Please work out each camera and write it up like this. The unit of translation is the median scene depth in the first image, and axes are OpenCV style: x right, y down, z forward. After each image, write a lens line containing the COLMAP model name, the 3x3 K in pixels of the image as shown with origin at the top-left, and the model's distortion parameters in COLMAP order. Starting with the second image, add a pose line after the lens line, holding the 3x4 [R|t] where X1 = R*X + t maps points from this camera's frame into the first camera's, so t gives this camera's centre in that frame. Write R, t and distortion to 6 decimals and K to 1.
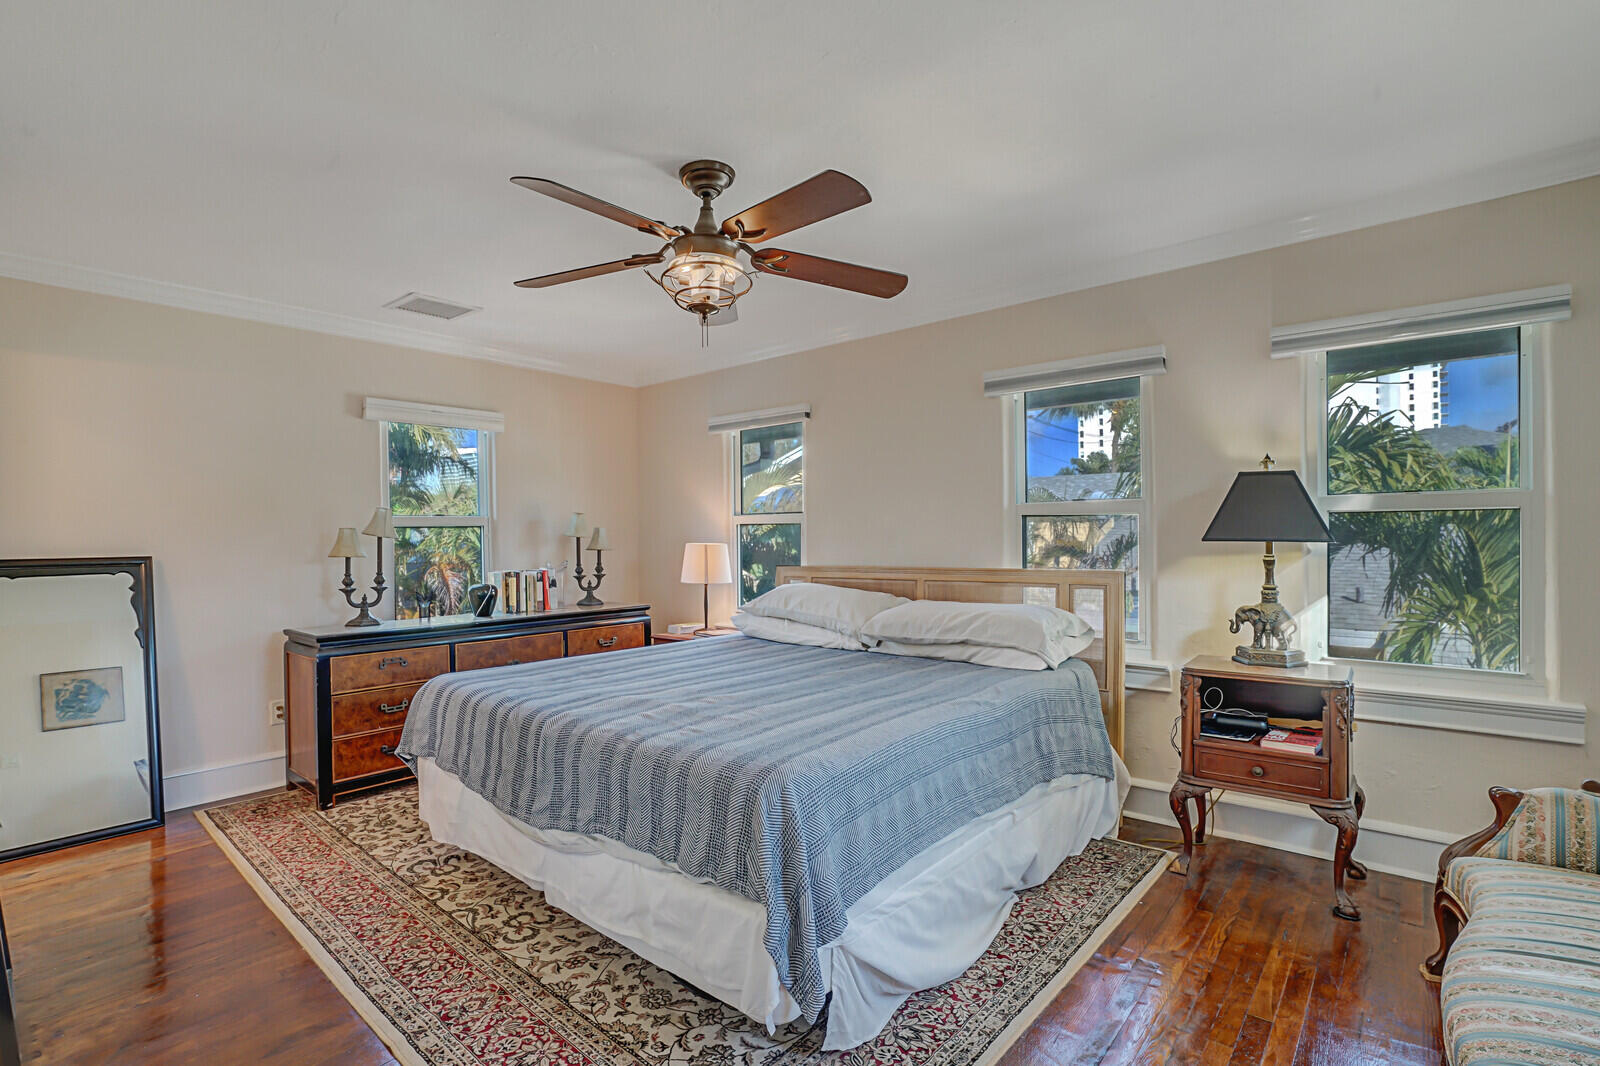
lens RADIAL K [[768.6, 0, 802.8], [0, 768.6, 540.4], [0, 0, 1]] dist [-0.054096, 0.024450]
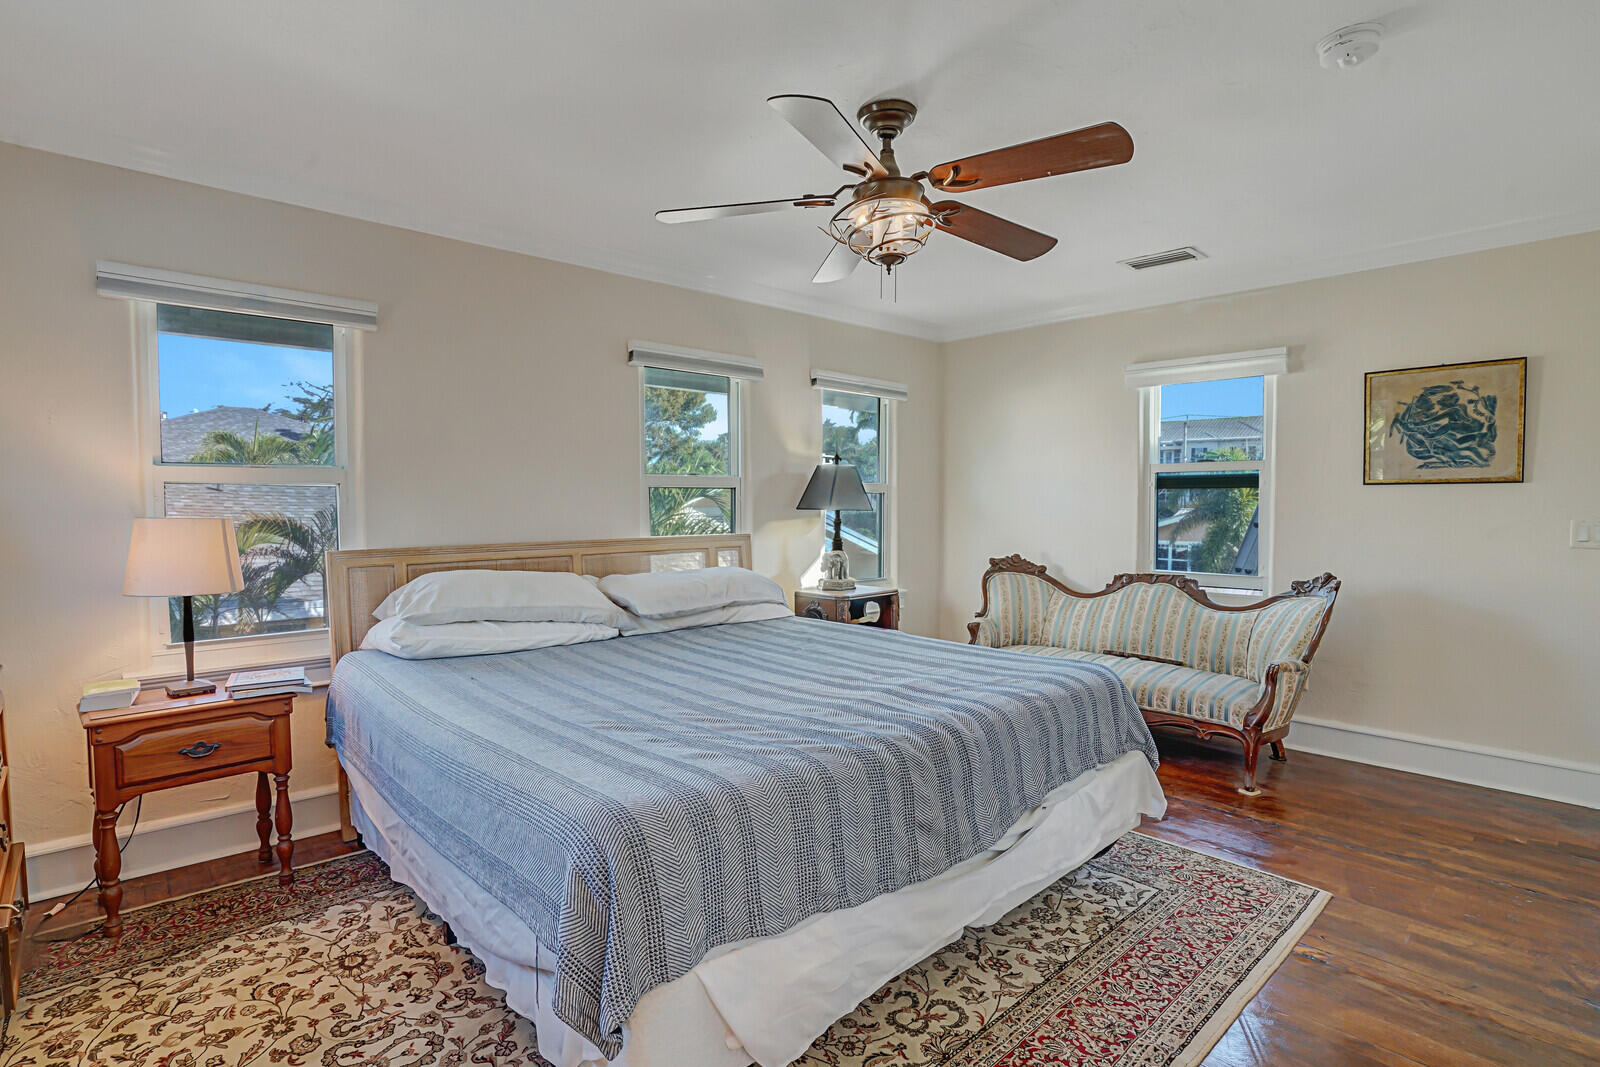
lens RADIAL K [[768.6, 0, 802.8], [0, 768.6, 540.9], [0, 0, 1]] dist [-0.054096, 0.024450]
pose [[0.112338, -0.040614, 0.992840, -1.099805], [0.003144, 0.999174, 0.040518, 0.001231], [-0.993665, -0.001430, 0.112373, 1.017759]]
